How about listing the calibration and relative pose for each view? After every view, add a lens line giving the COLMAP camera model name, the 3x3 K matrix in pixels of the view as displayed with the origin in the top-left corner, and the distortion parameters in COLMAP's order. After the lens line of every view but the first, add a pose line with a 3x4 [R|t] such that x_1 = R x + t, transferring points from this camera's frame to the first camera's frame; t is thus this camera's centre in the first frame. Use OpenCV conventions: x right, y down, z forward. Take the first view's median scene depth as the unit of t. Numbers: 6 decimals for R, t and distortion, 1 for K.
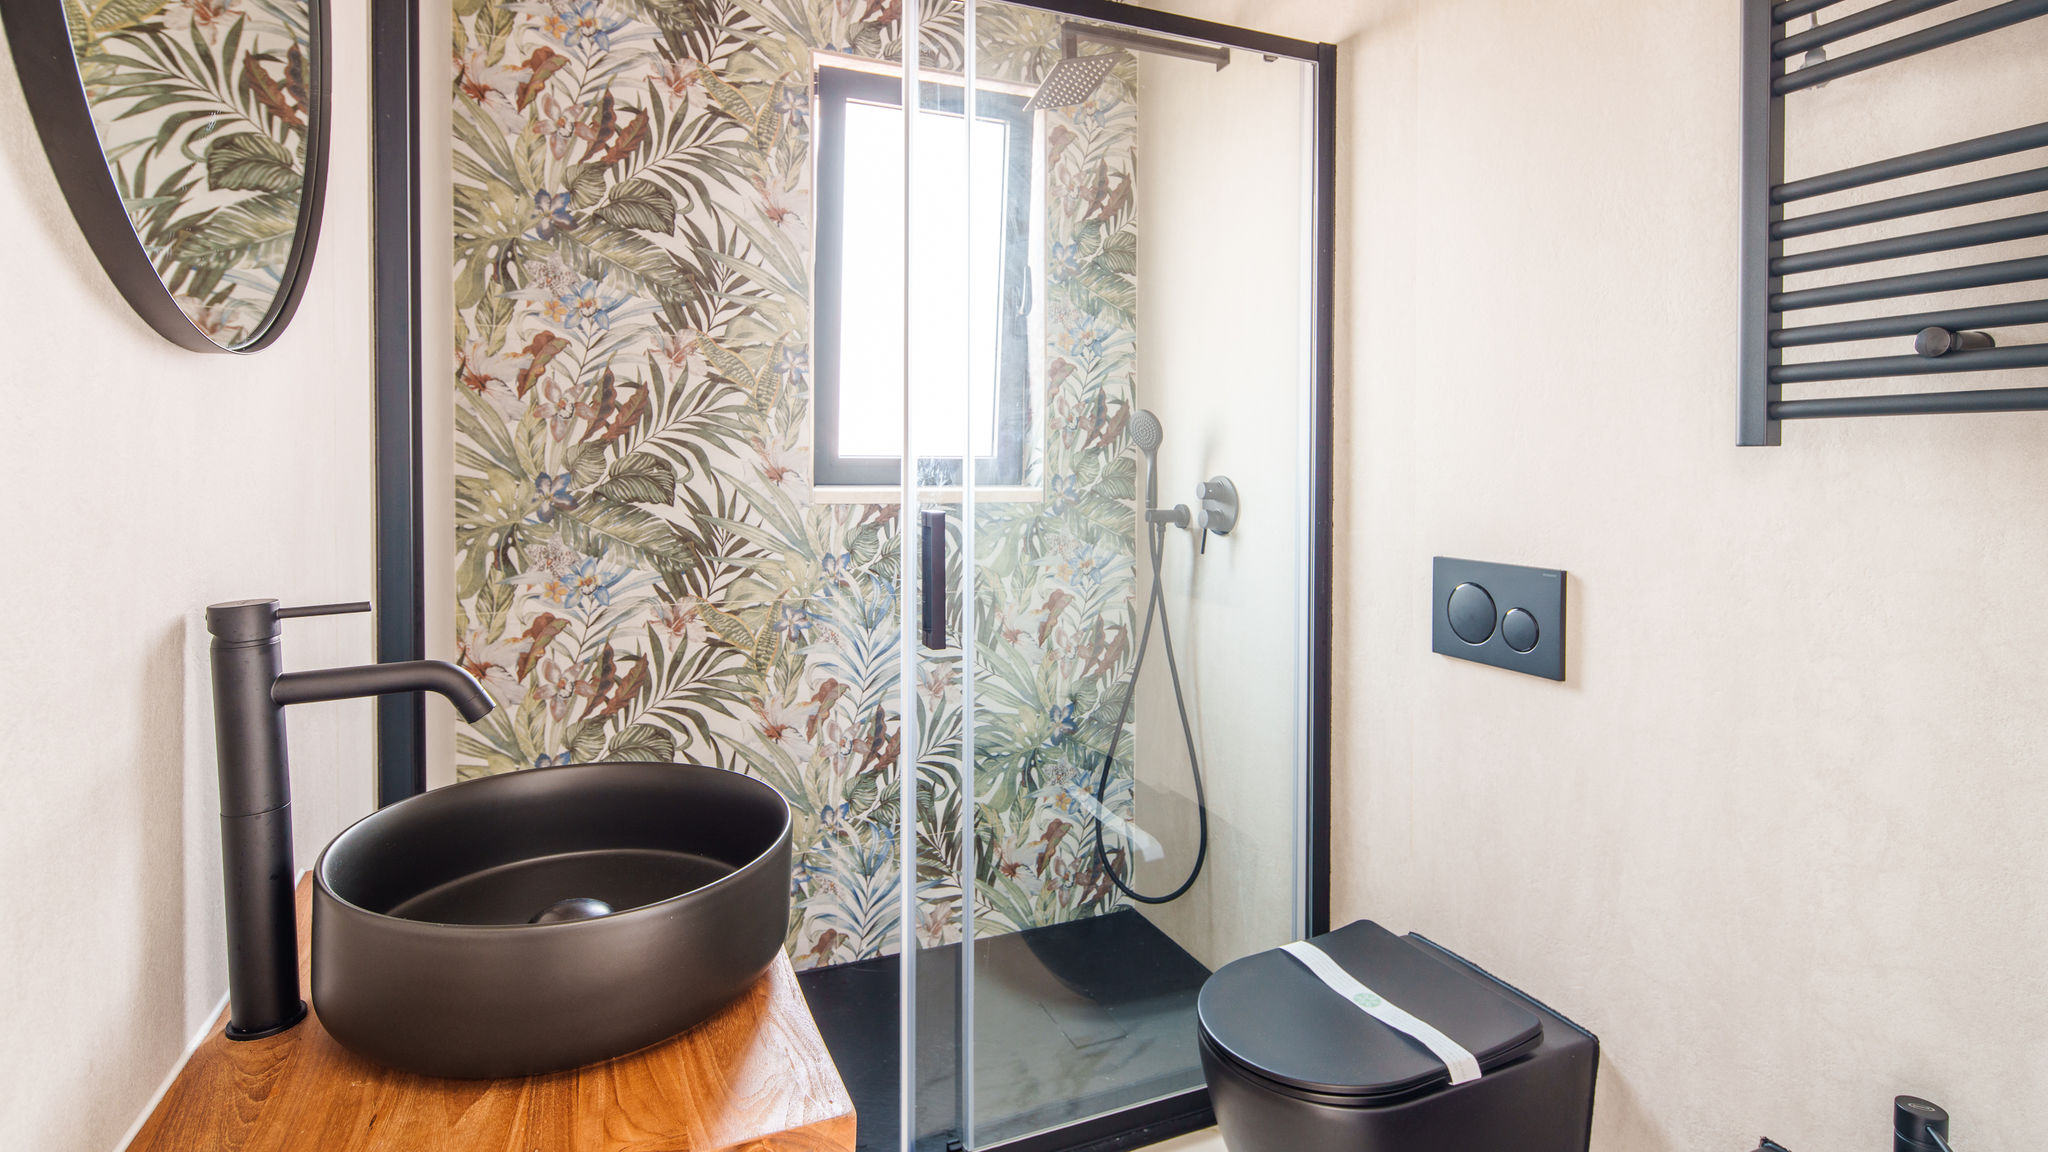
lens RADIAL K [[1003.8, 0, 1016.5], [0, 1003.8, 462.3], [0, 0, 1]] dist [0.004136, -0.005202]
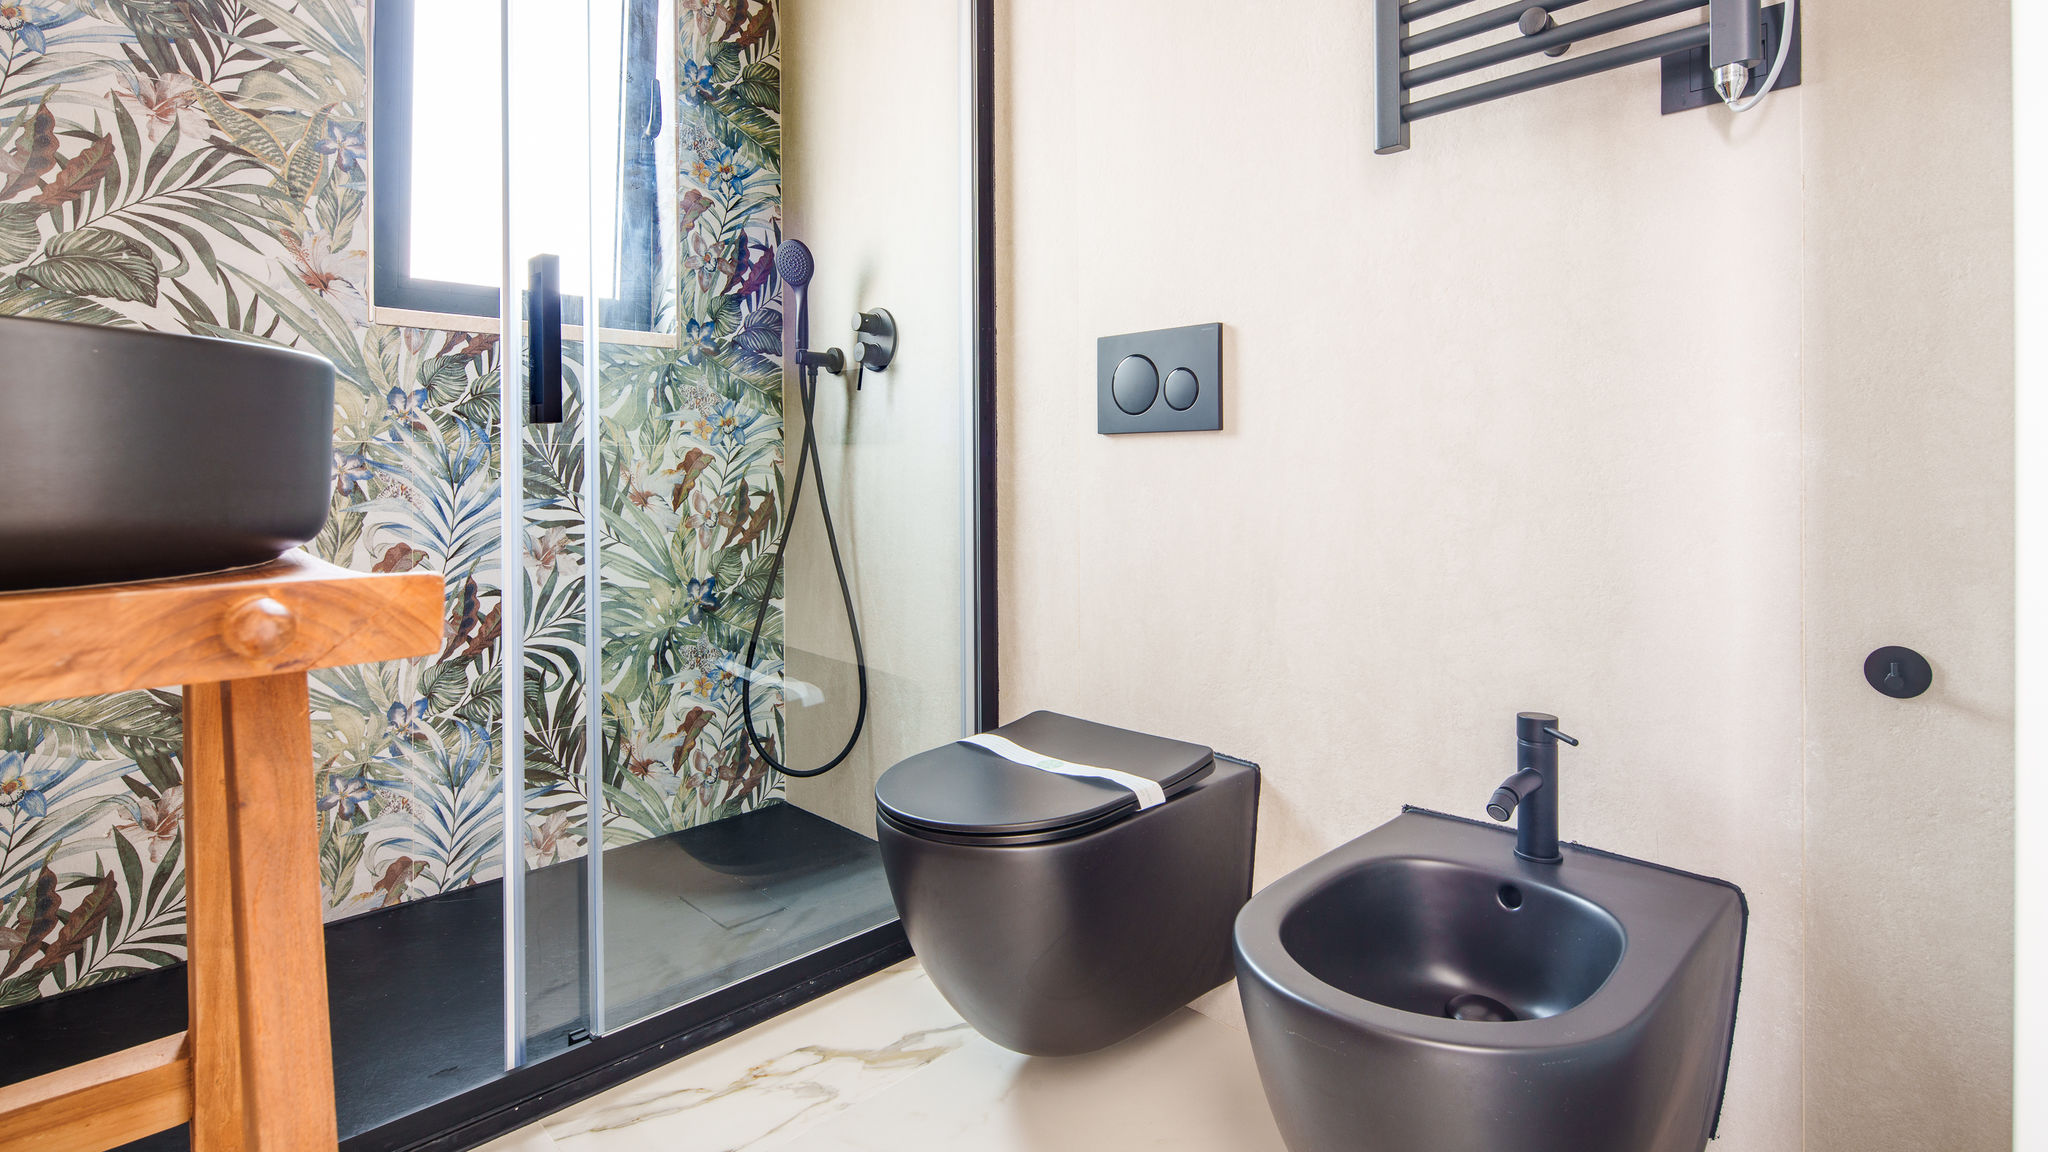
lens RADIAL K [[1003.8, 0, 1016.5], [0, 1003.8, 462.3], [0, 0, 1]] dist [0.004136, -0.005202]
pose [[0.933337, -0.009235, 0.358884, -0.013190], [0.014284, 0.999833, -0.011419, 0.163263], [-0.358718, 0.015784, 0.933313, 0.072906]]
